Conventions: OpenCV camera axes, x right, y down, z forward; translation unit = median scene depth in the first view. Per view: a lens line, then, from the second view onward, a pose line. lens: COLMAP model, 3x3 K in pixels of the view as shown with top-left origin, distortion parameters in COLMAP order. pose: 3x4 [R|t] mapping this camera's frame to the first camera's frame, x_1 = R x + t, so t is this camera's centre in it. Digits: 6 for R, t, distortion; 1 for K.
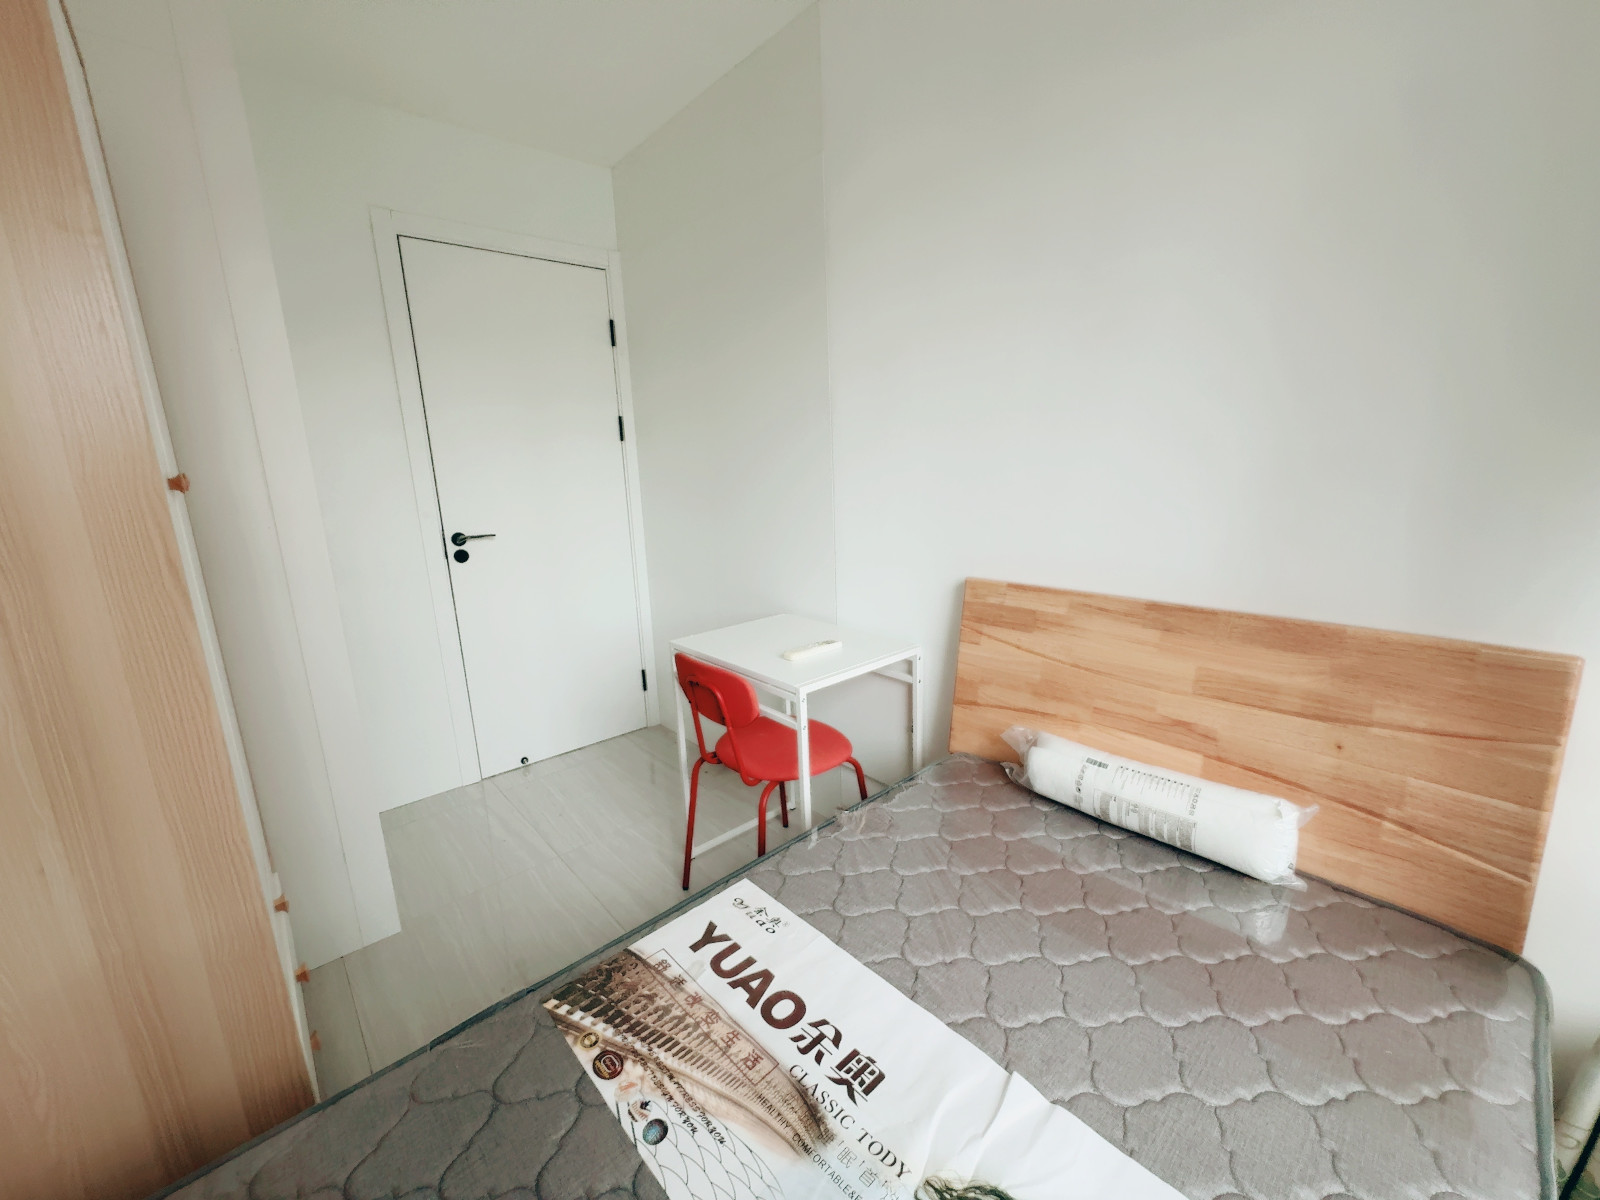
lens RADIAL K [[634.7, 0, 802.7], [0, 634.7, 588.8], [0, 0, 1]] dist [-0.007461, 0.001341]
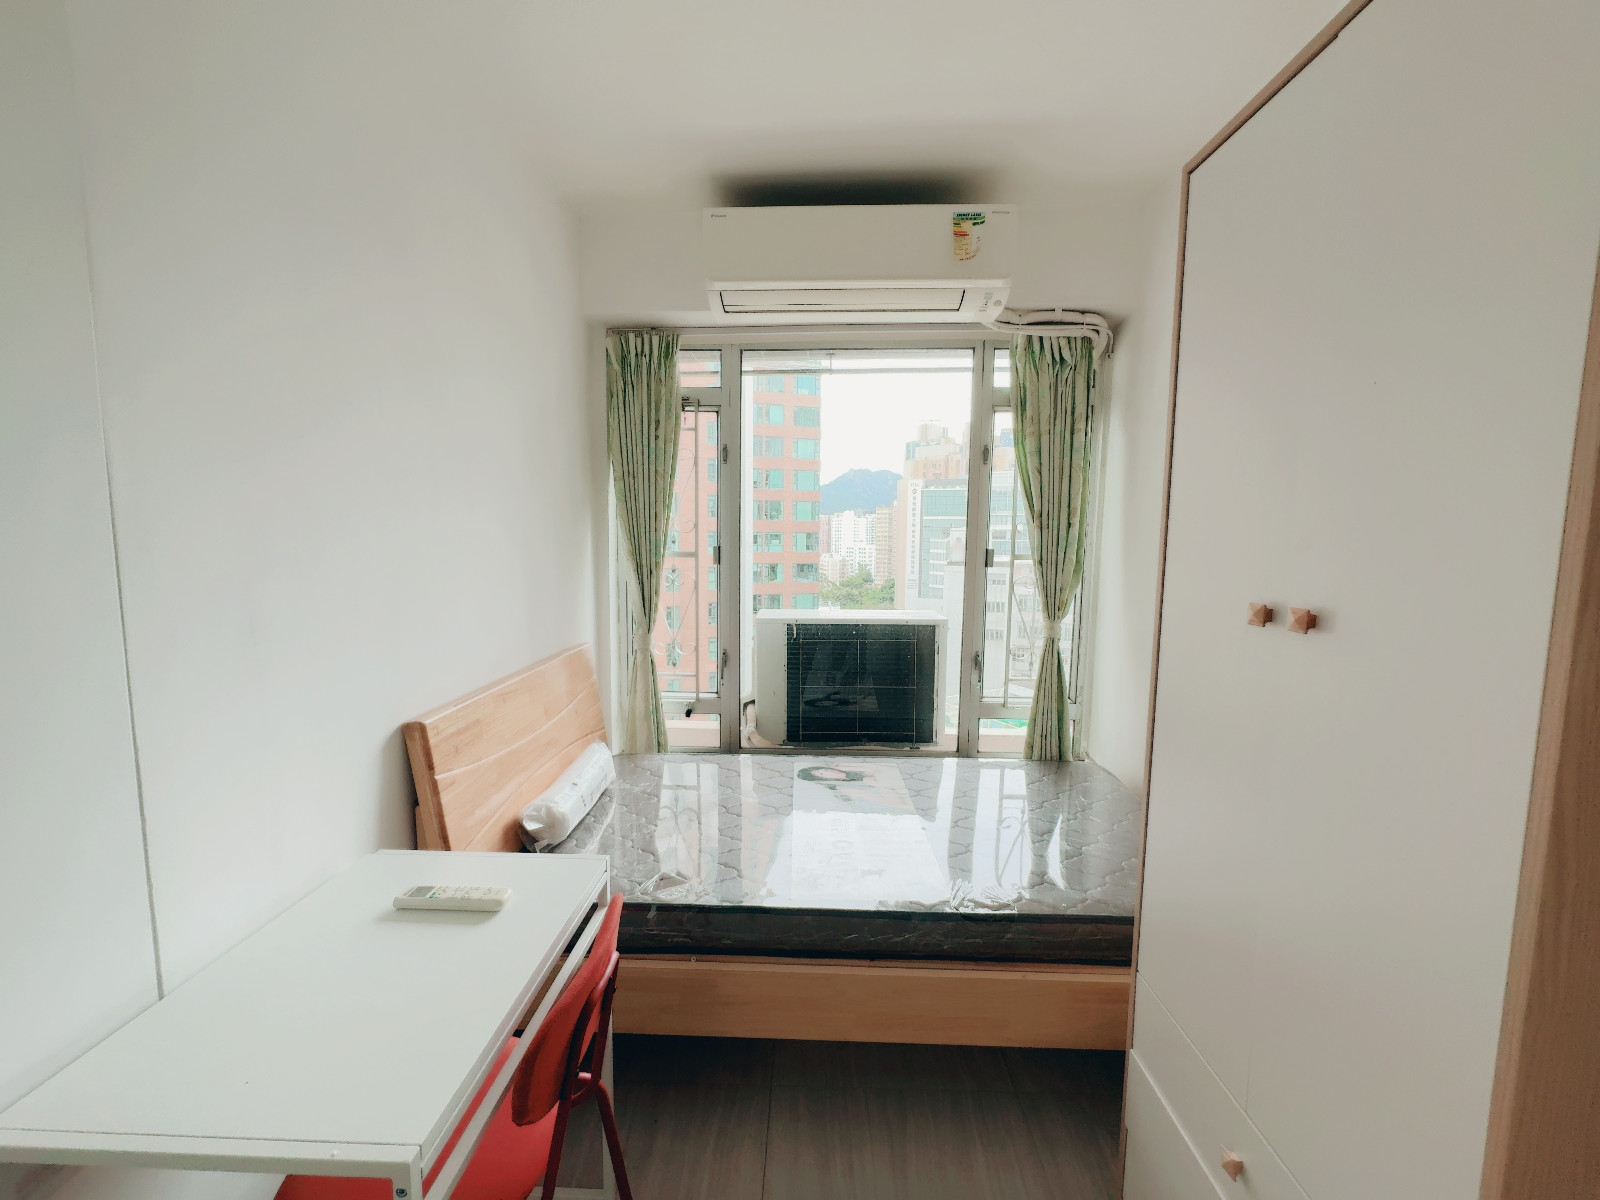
lens RADIAL K [[634.7, 0, 798.3], [0, 634.7, 603.5], [0, 0, 1]] dist [-0.007461, 0.001341]
pose [[-0.725910, -0.032607, 0.687017, -1.143496], [0.163376, 0.962112, 0.218288, -0.455628], [-0.668104, 0.270699, -0.693079, 2.050695]]
